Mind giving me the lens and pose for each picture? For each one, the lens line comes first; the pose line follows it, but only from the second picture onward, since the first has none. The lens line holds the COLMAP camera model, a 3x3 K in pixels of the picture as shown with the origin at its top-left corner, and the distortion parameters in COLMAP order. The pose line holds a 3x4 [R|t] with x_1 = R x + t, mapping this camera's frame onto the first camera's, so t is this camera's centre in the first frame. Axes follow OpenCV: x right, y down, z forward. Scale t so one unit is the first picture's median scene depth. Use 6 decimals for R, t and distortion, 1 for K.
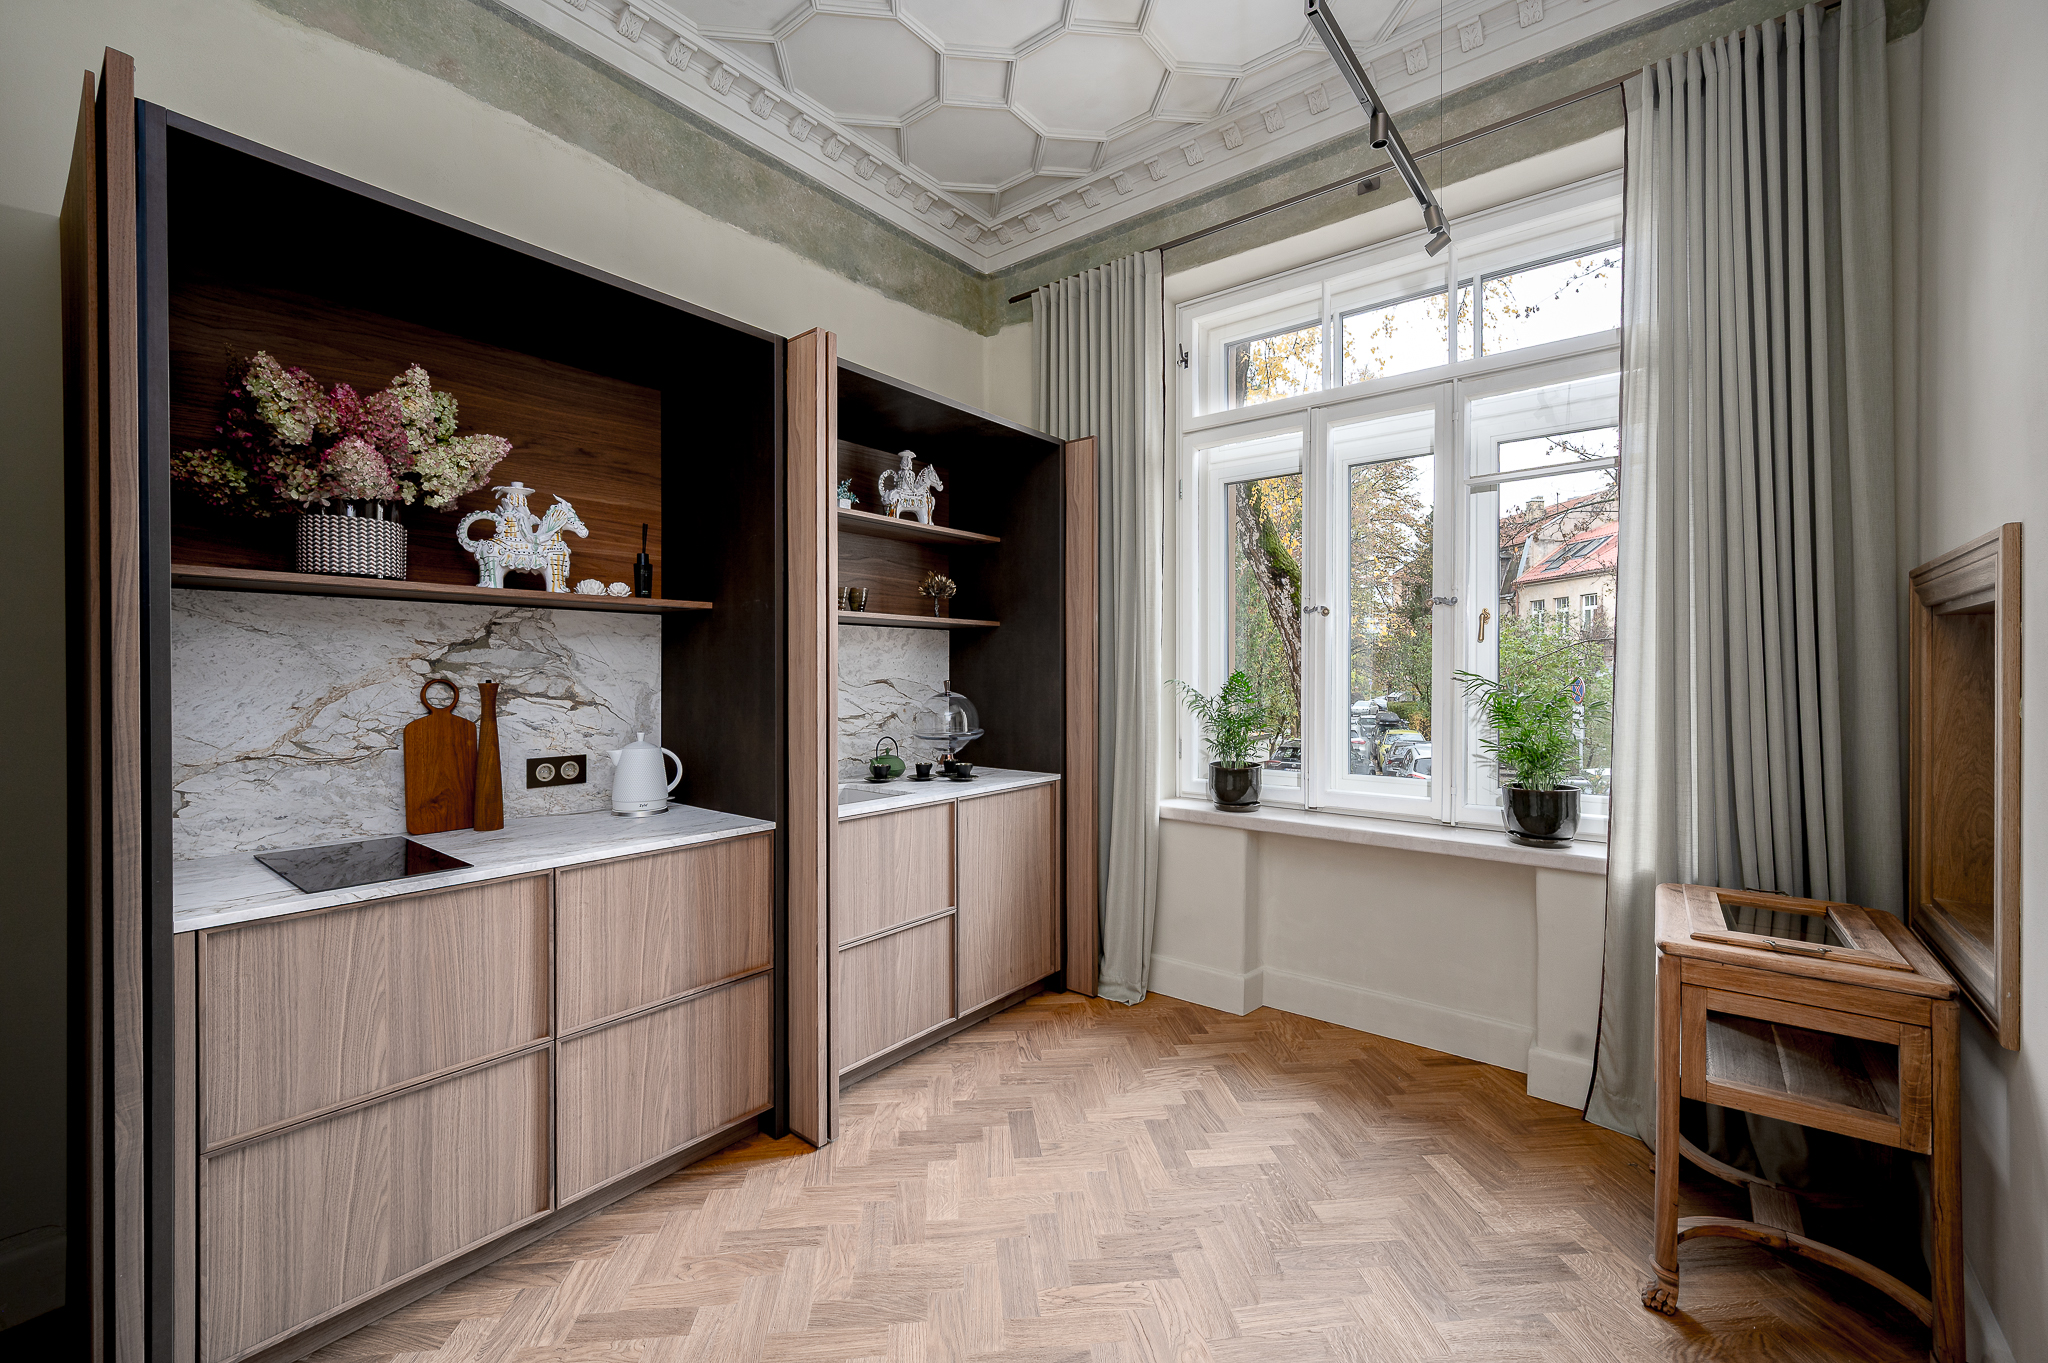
lens RADIAL K [[830.5, 0, 1025.3], [0, 830.5, 672.6], [0, 0, 1]] dist [-0.006338, -0.000298]
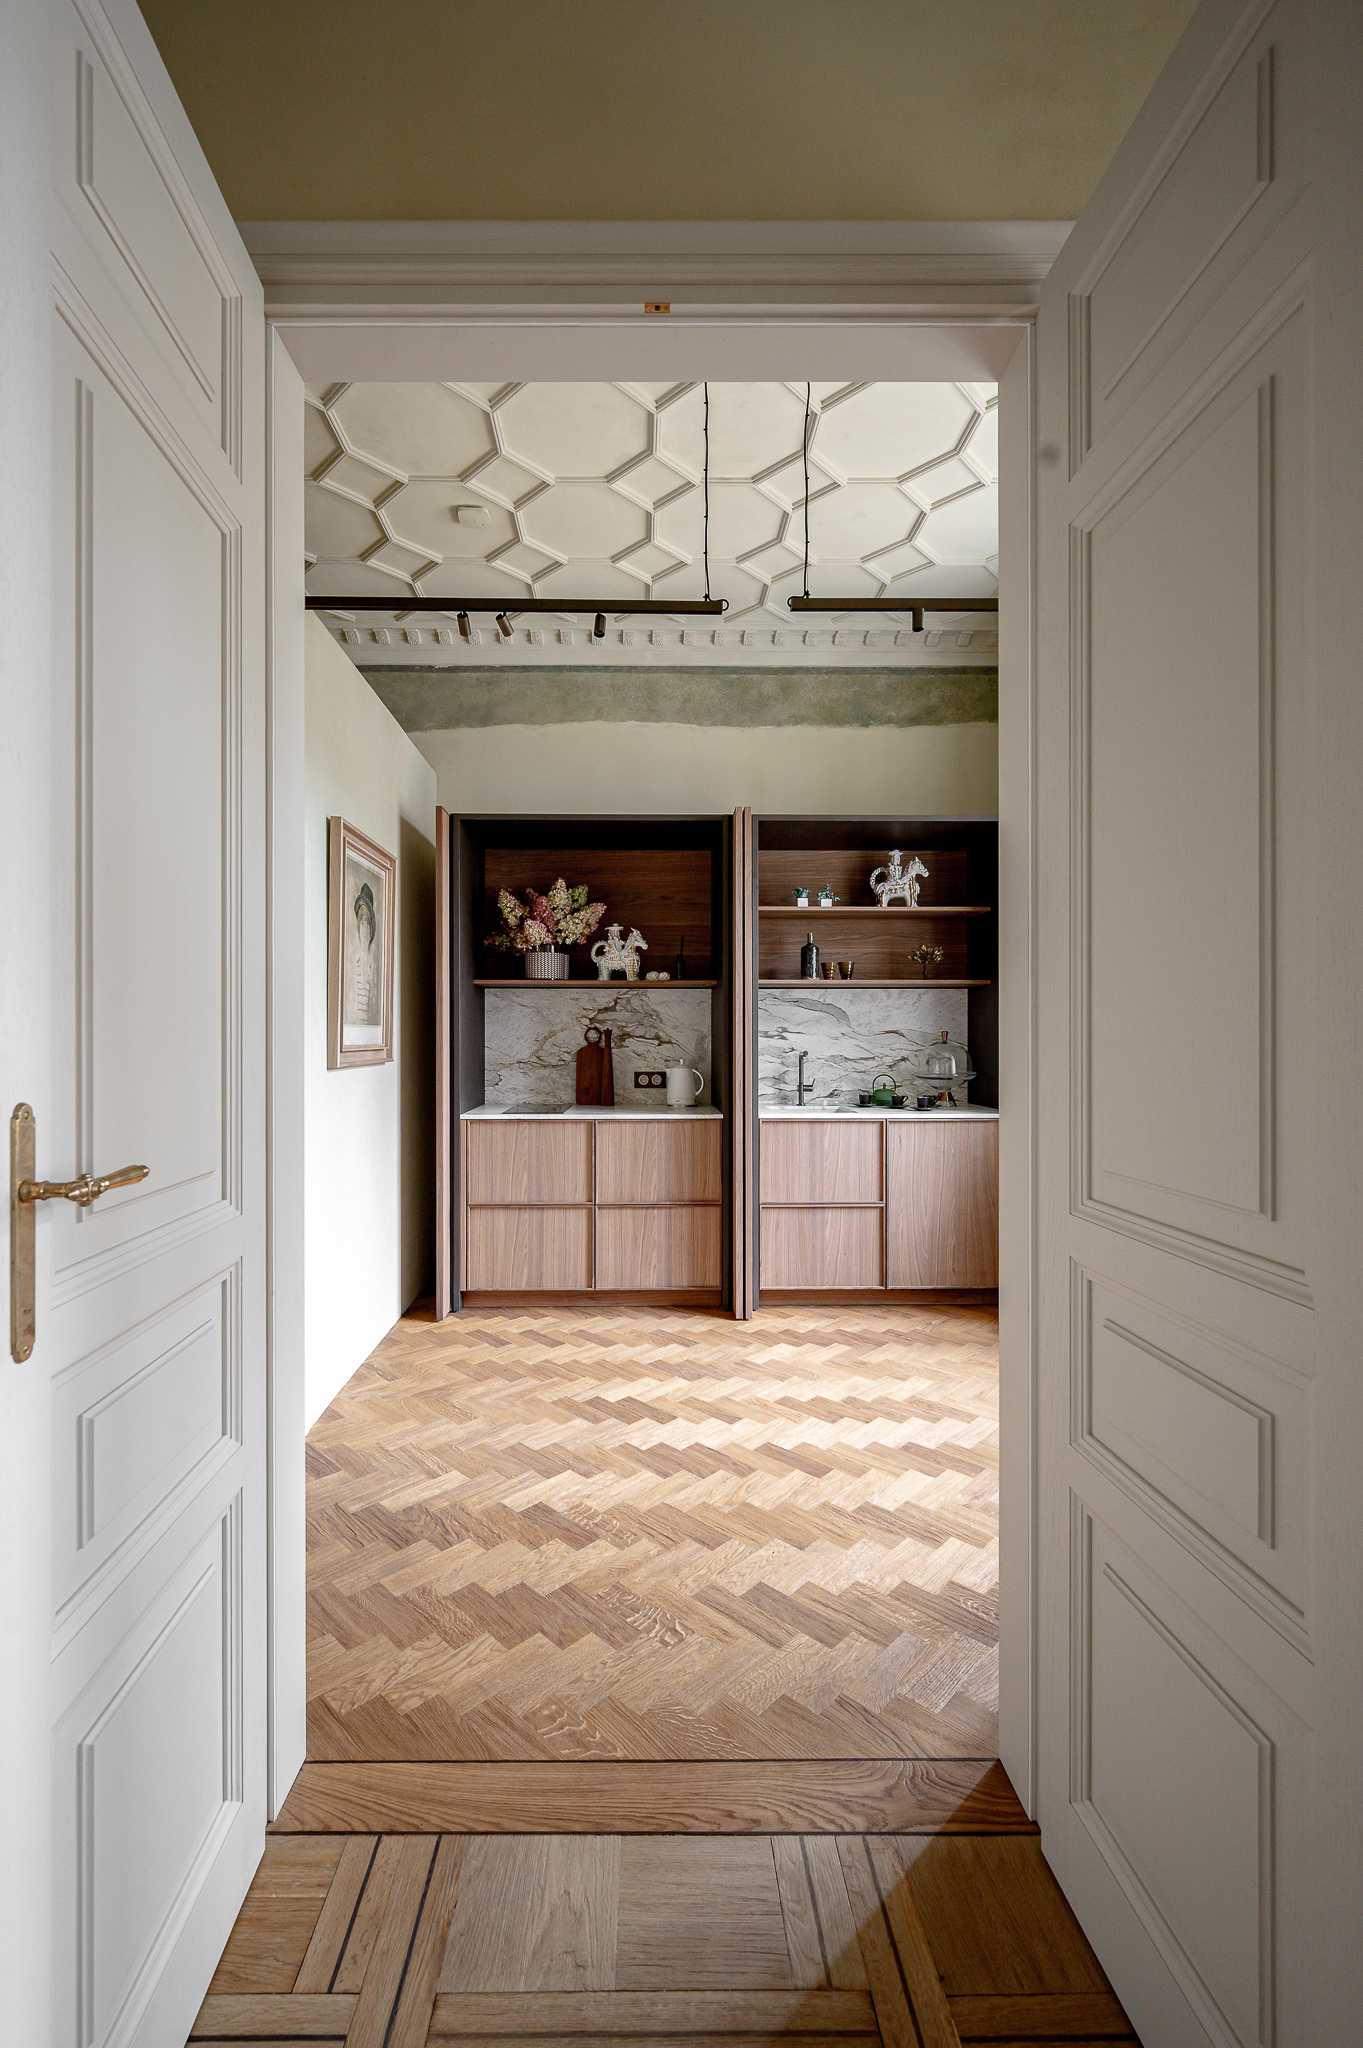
lens RADIAL K [[898.8, 0, 674.3], [0, 898.8, 1034.0], [0, 0, 1]] dist [0.001668, 0.000011]
pose [[0.634278, -0.003019, -0.773099, 1.034666], [-0.001732, 0.999984, -0.005325, 0.032756], [0.773103, 0.004717, 0.634263, -0.200035]]
